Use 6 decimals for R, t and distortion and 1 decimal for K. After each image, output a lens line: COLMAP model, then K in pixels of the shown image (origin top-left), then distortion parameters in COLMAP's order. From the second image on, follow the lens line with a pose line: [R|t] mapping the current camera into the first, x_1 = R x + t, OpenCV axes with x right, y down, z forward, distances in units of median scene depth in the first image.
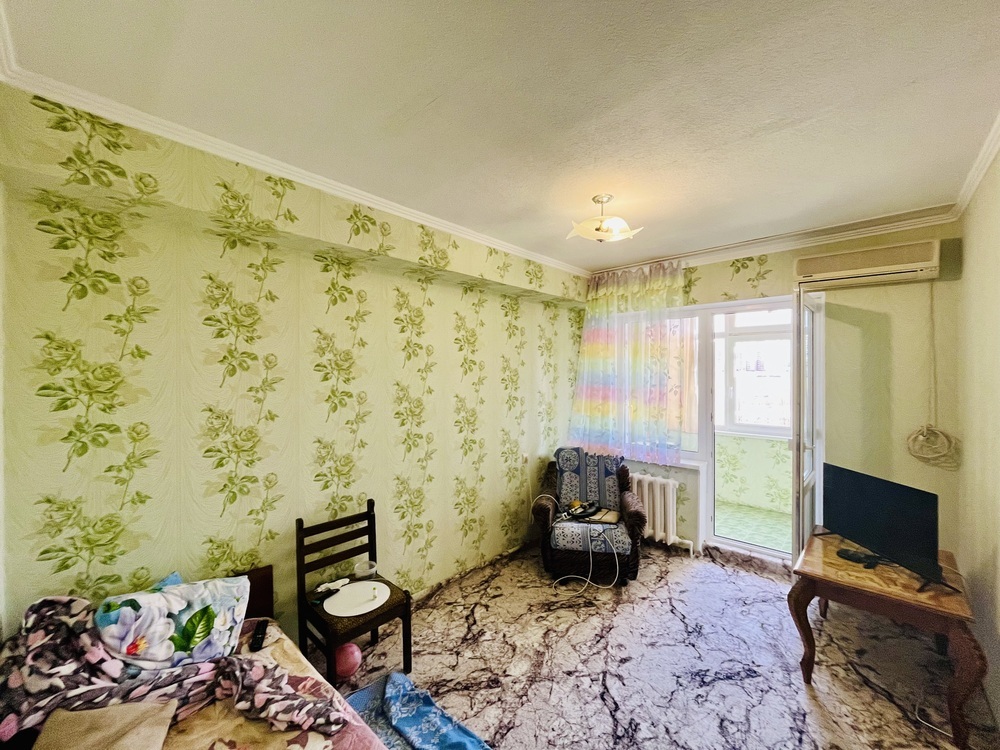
lens RADIAL K [[406.8, 0, 500.0], [0, 406.8, 375.0], [0, 0, 1]] dist [0.001605, 0.000390]
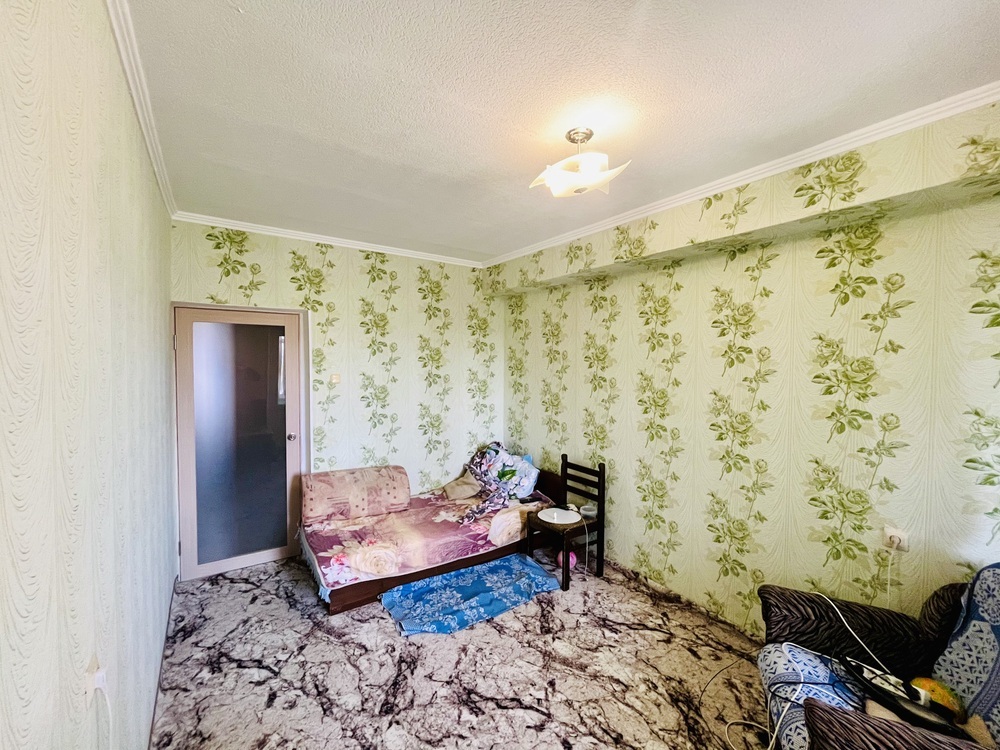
lens RADIAL K [[403.6, 0, 498.4], [0, 403.6, 376.8], [0, 0, 1]] dist [-0.006976, -0.000551]
pose [[-0.211813, 0.035147, -0.976678, 1.081736], [-0.016602, 0.999080, 0.039554, -0.006065], [0.977169, 0.024593, -0.211035, 1.066730]]
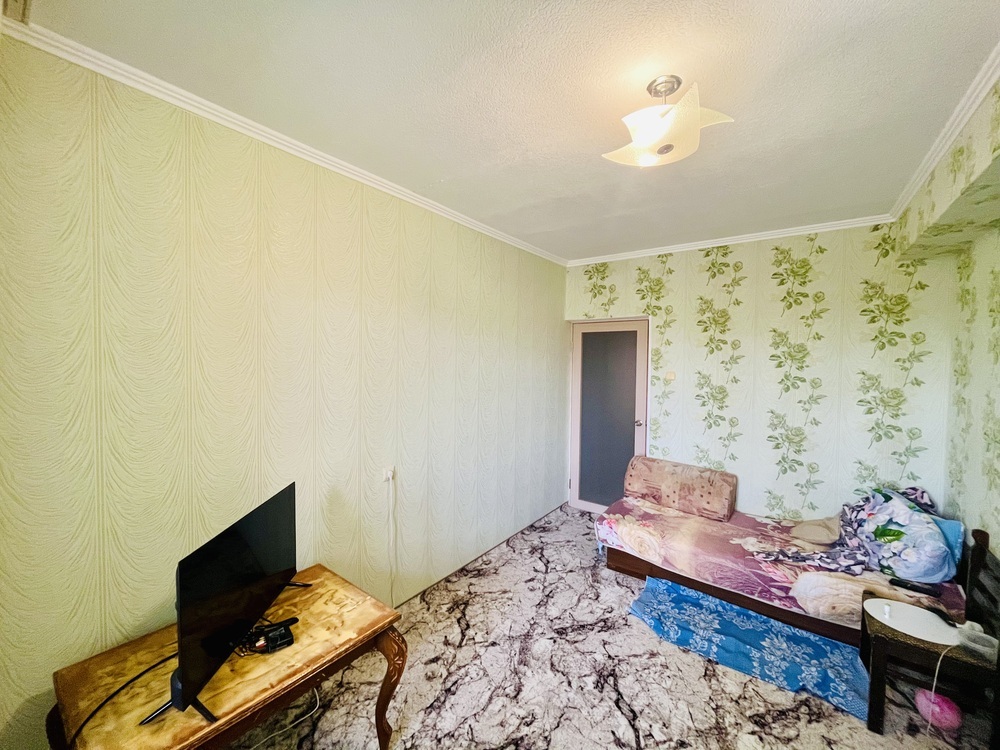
lens RADIAL K [[403.6, 0, 498.4], [0, 403.6, 376.8], [0, 0, 1]] dist [-0.006976, -0.000551]
pose [[-0.993589, -0.008276, -0.112752, 0.615225], [-0.014260, 0.998526, 0.052376, -0.000686], [0.112152, 0.053649, -0.992242, 1.693168]]
